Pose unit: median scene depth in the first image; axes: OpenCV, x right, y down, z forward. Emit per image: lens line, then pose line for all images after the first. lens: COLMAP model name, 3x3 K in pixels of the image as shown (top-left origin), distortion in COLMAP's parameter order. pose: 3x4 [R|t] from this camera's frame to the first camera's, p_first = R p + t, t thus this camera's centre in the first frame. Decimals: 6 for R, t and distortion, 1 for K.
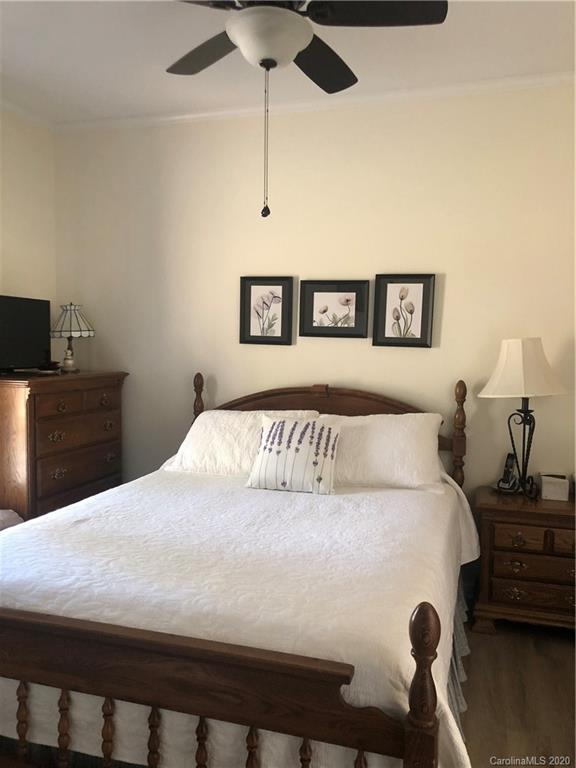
lens RADIAL K [[615.6, 0, 291.2], [0, 615.6, 387.0], [0, 0, 1]] dist [0.075970, -0.125841]
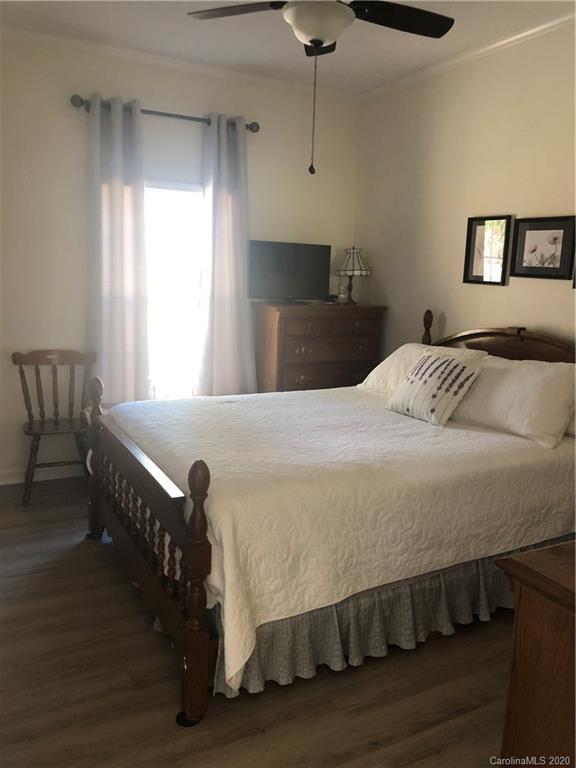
lens RADIAL K [[615.6, 0, 291.2], [0, 615.6, 387.0], [0, 0, 1]] dist [0.075970, -0.125841]
pose [[0.715846, 0.139082, -0.684267, 0.474170], [-0.072801, 0.989487, 0.124959, -0.006919], [0.694453, -0.039636, 0.718446, 0.038817]]
